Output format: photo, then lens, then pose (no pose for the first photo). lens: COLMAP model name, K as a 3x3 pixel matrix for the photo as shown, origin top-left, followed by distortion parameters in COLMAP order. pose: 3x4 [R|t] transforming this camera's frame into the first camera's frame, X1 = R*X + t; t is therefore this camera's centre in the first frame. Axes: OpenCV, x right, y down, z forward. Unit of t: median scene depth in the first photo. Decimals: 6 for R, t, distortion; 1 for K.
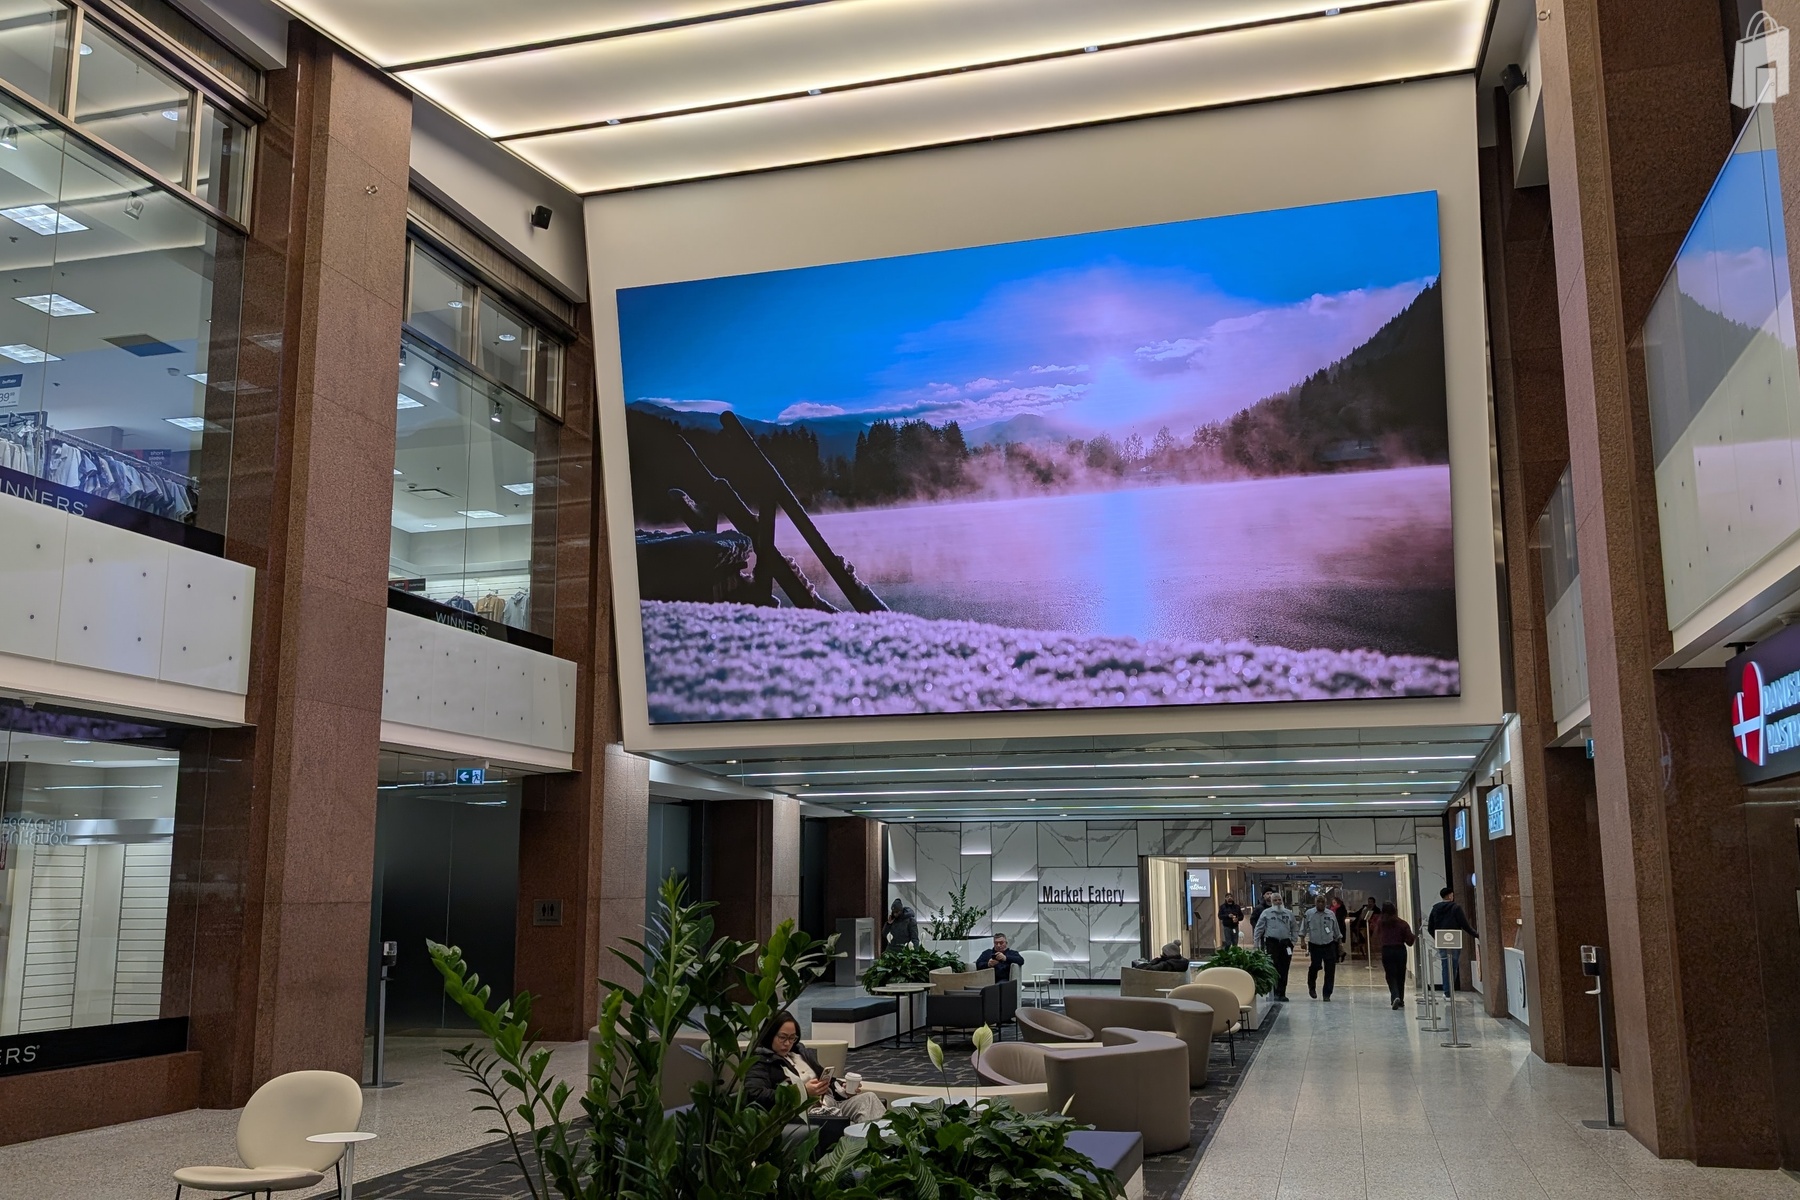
lens RADIAL K [[1534.1, 0, 874.4], [0, 1534.1, 636.6], [0, 0, 1]] dist [0.039893, -0.043660]
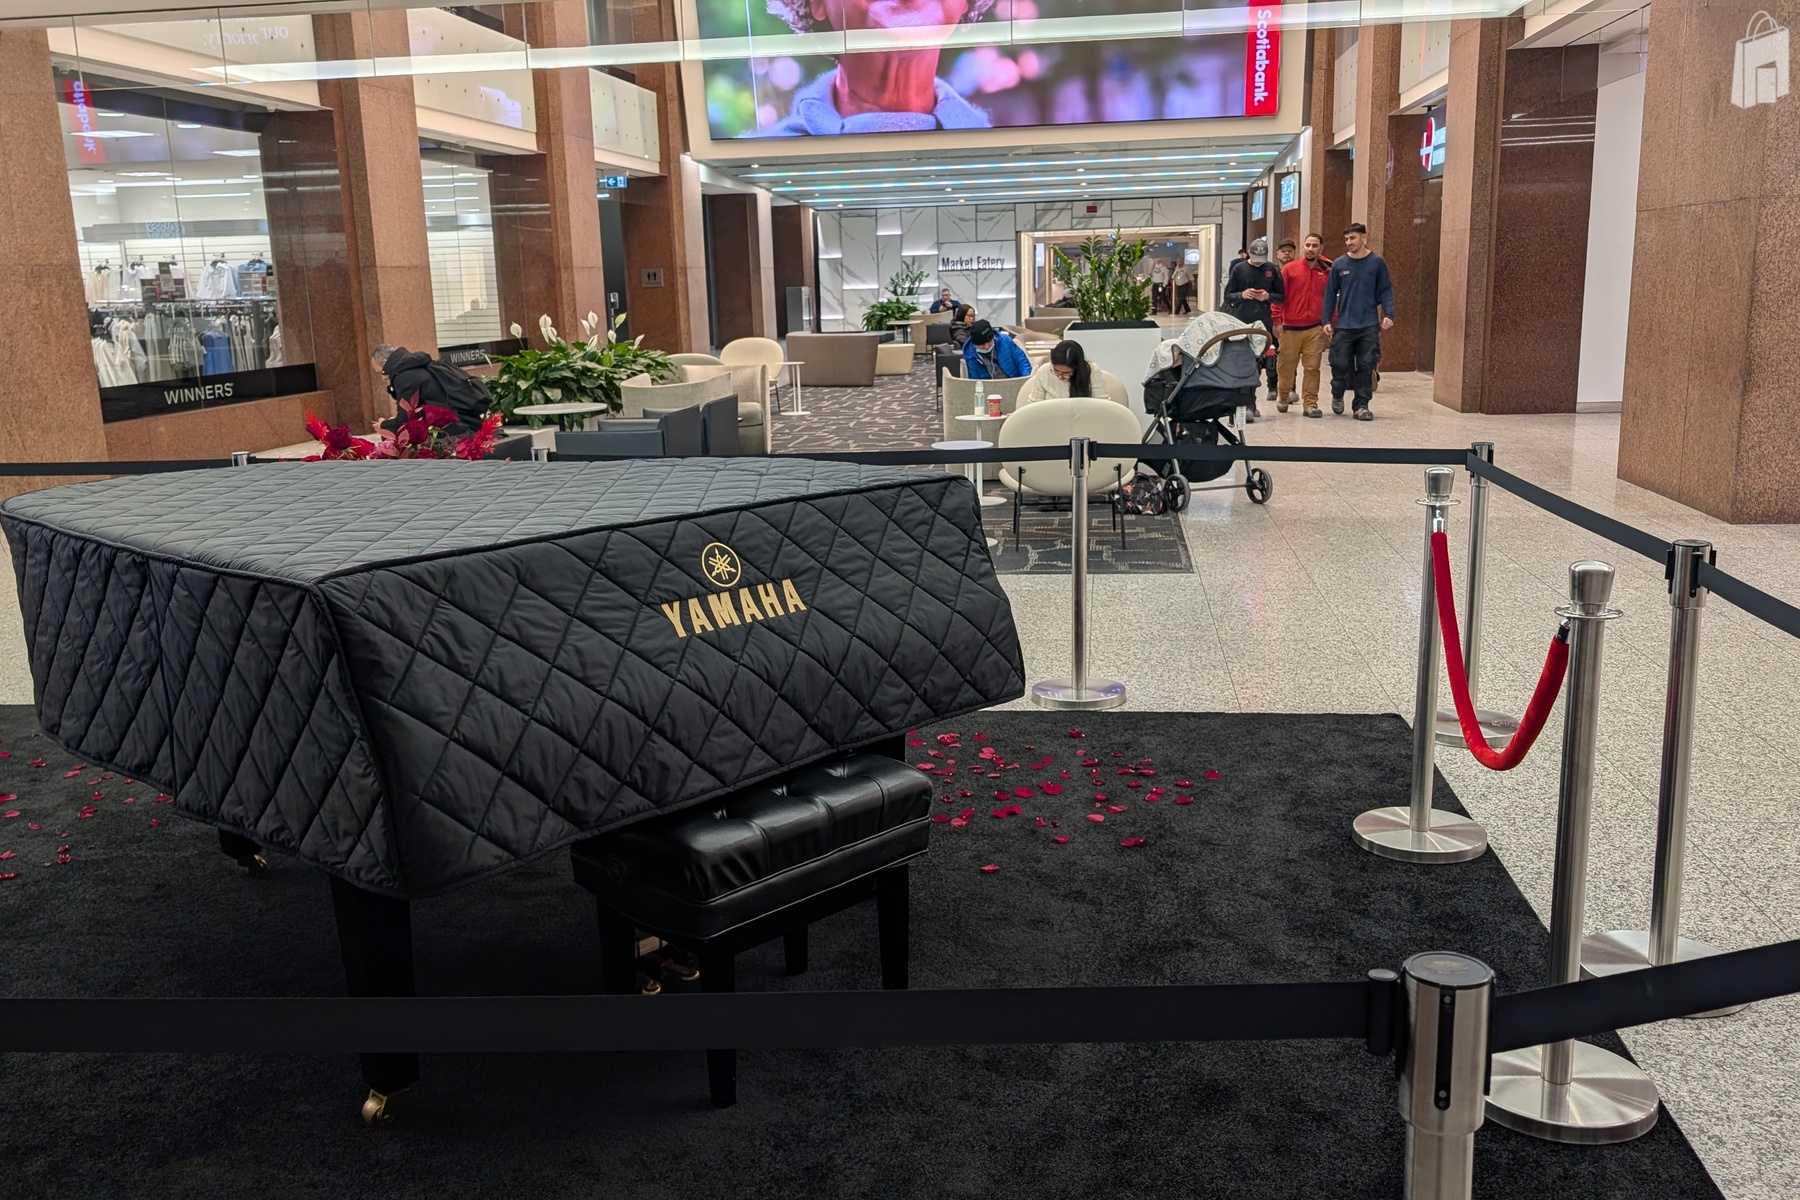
lens RADIAL K [[1534.1, 0, 897.1], [0, 1534.1, 605.8], [0, 0, 1]] dist [0.039893, -0.043660]
pose [[0.987264, -0.059367, 0.147598, -0.186340], [0.001298, 0.930739, 0.365682, -0.051652], [-0.159085, -0.360834, 0.918962, -0.394657]]
